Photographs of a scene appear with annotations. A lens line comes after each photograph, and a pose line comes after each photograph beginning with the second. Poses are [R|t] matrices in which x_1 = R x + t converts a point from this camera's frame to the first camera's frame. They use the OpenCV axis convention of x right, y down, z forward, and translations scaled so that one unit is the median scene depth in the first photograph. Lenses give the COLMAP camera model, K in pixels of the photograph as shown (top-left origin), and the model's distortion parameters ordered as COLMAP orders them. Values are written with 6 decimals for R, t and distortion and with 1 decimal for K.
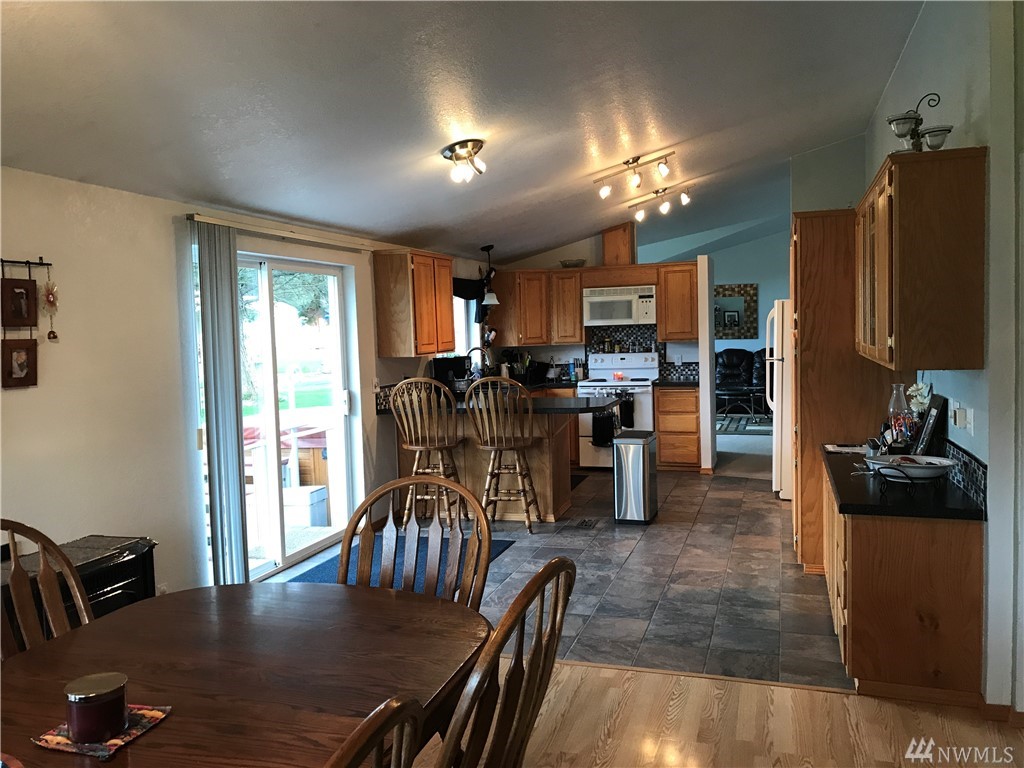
lens RADIAL K [[840.0, 0, 504.9], [0, 840.0, 382.5], [0, 0, 1]] dist [0.050760, -0.064711]
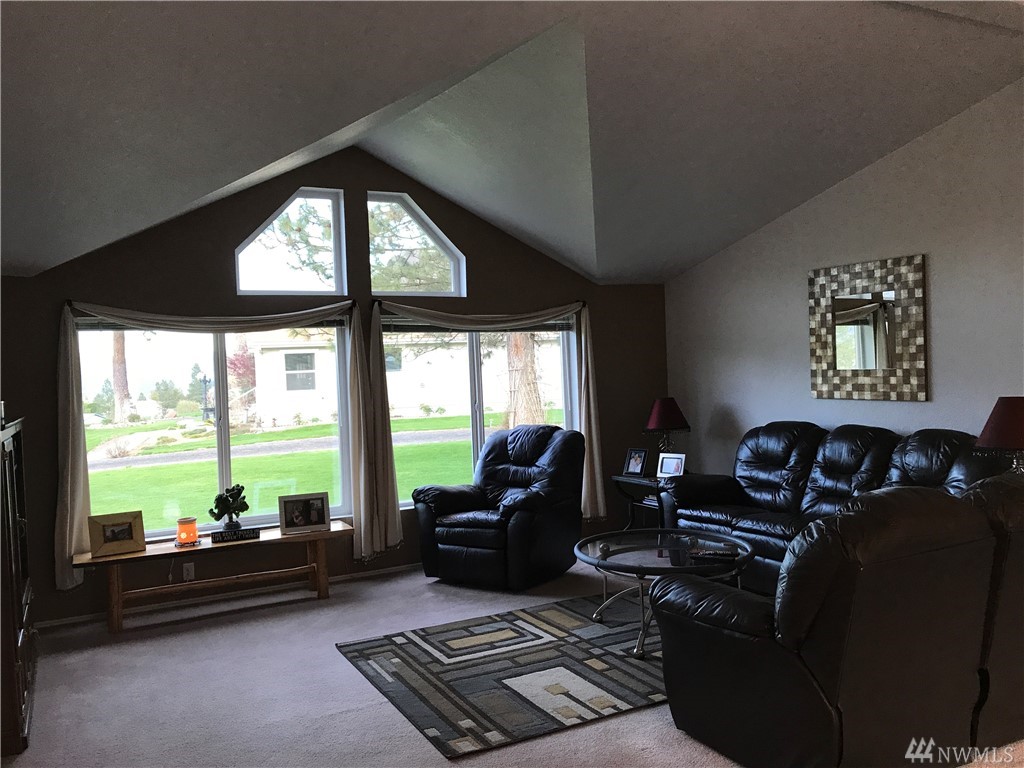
lens RADIAL K [[845.0, 0, 515.4], [0, 845.0, 380.1], [0, 0, 1]] dist [-0.002191, 0.058651]
pose [[0.716856, 0.011451, -0.697127, 0.676358], [-0.026828, 0.999578, -0.011168, -0.082328], [0.696705, 0.026708, 0.716860, 0.953678]]
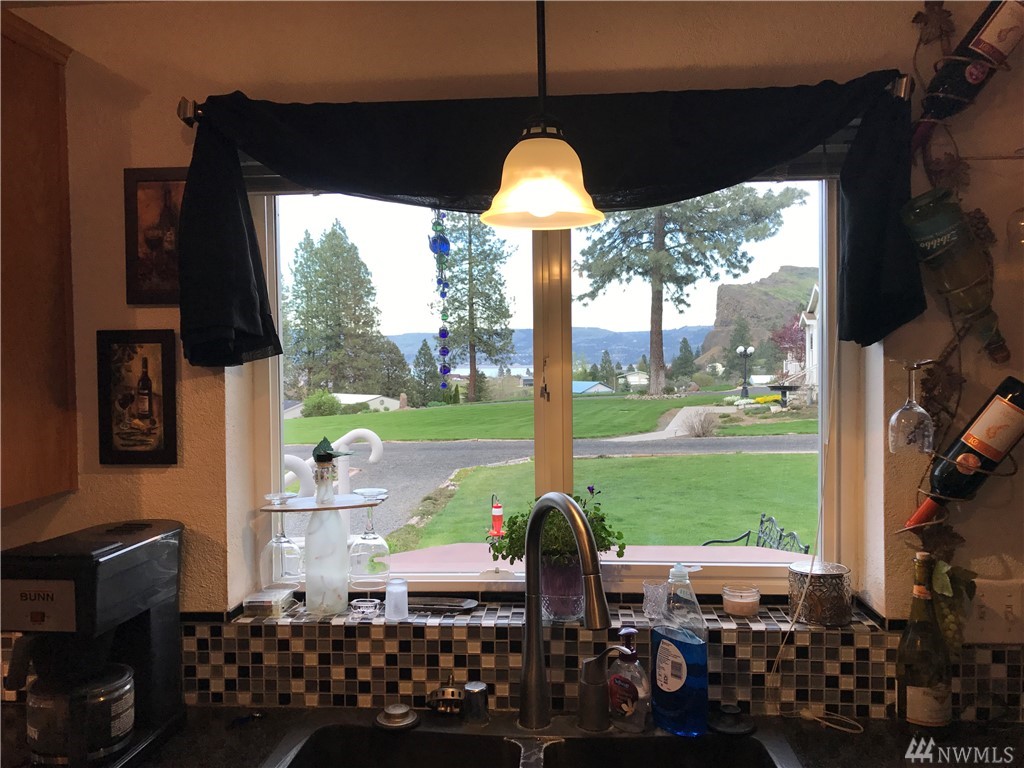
lens RADIAL K [[840.0, 0, 504.9], [0, 840.0, 382.5], [0, 0, 1]] dist [0.050760, -0.064711]
pose [[0.239582, 0.057651, -0.969163, 0.111194], [-0.059295, 0.997241, 0.044663, -0.064099], [0.969064, 0.046766, 0.242339, 0.858324]]
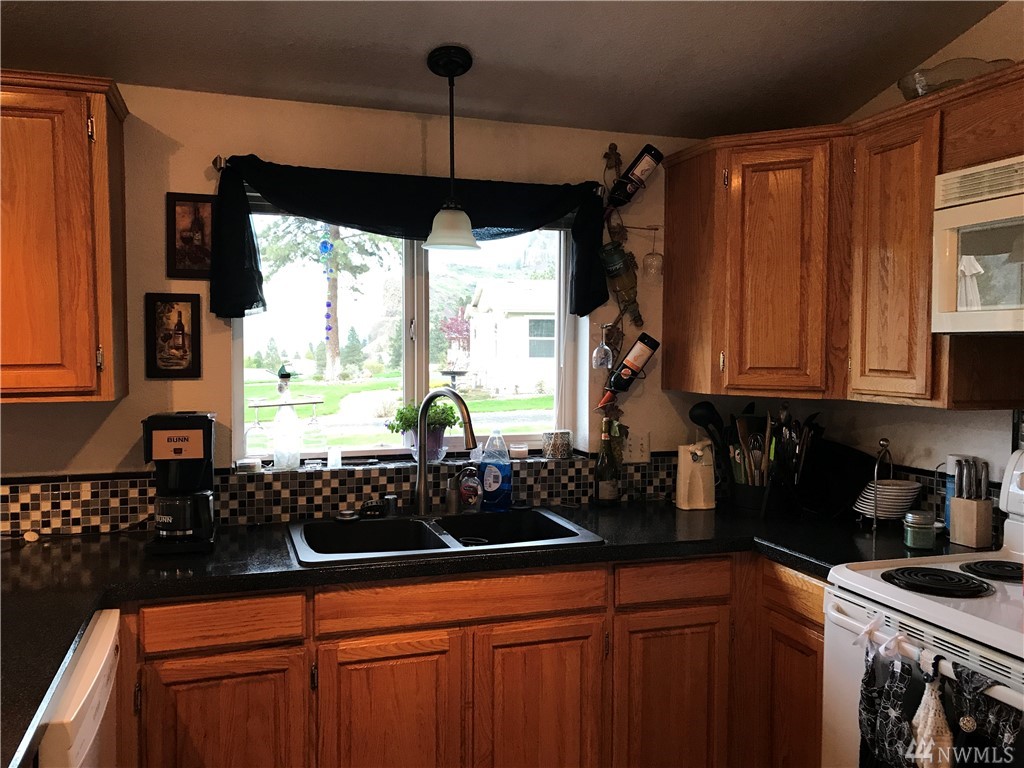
lens RADIAL K [[840.0, 0, 504.9], [0, 840.0, 382.5], [0, 0, 1]] dist [0.050760, -0.064711]
pose [[0.591083, 0.070883, -0.803490, 0.213258], [-0.077007, 0.996540, 0.031264, -0.050639], [0.802926, 0.043394, 0.594497, 0.750474]]
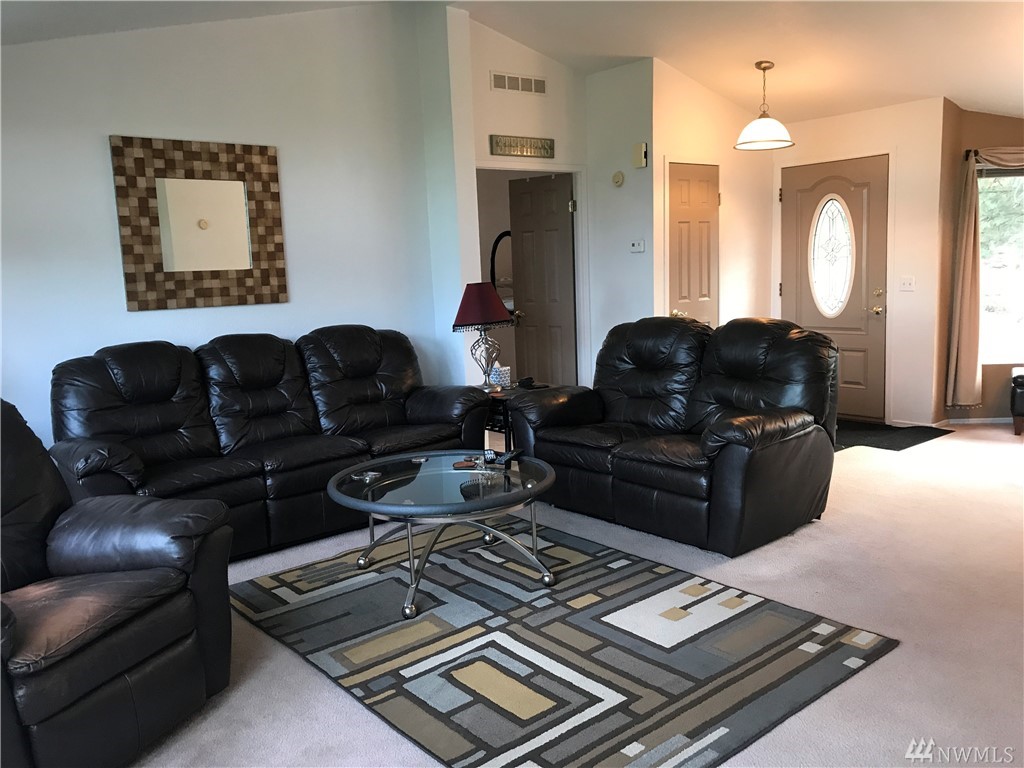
lens RADIAL K [[840.0, 0, 504.9], [0, 840.0, 382.5], [0, 0, 1]] dist [0.050760, -0.064711]
pose [[0.531927, -0.117438, 0.838607, 0.063204], [0.076791, 0.992946, 0.090343, -0.067997], [-0.843301, 0.016341, 0.537193, 1.144739]]
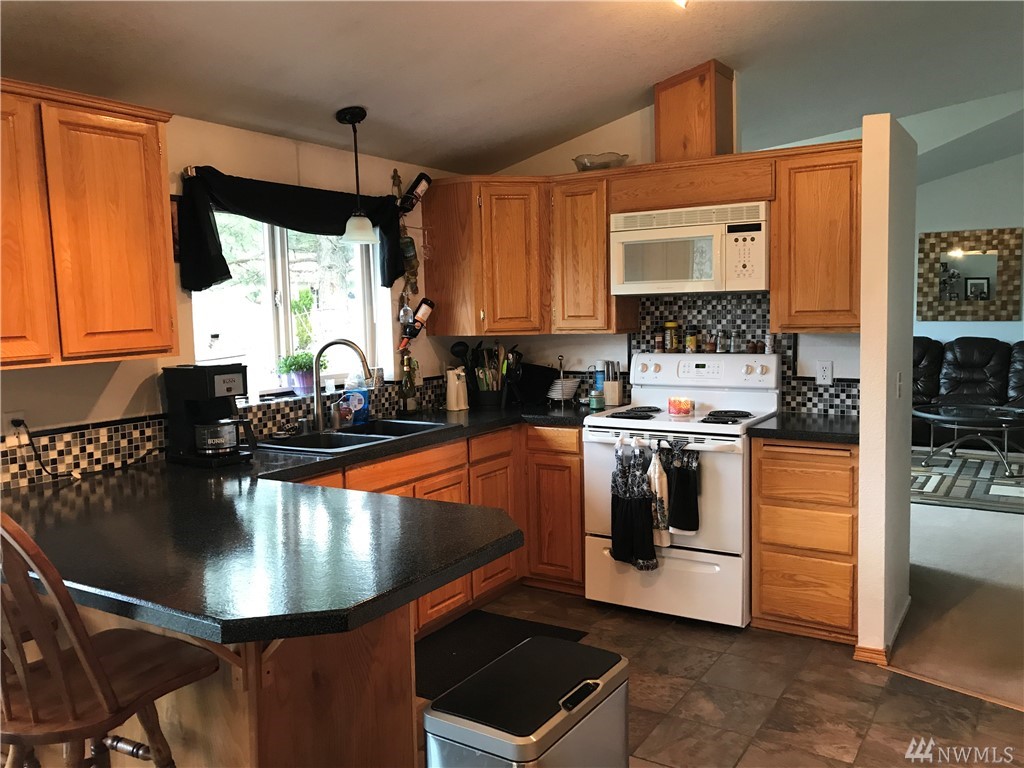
lens RADIAL K [[845.0, 0, 515.4], [0, 845.0, 380.1], [0, 0, 1]] dist [-0.002191, 0.058651]
pose [[0.971256, 0.030389, -0.236089, 0.152419], [-0.023428, 0.999206, 0.032234, -0.033291], [0.236881, -0.025776, 0.971197, 0.523106]]
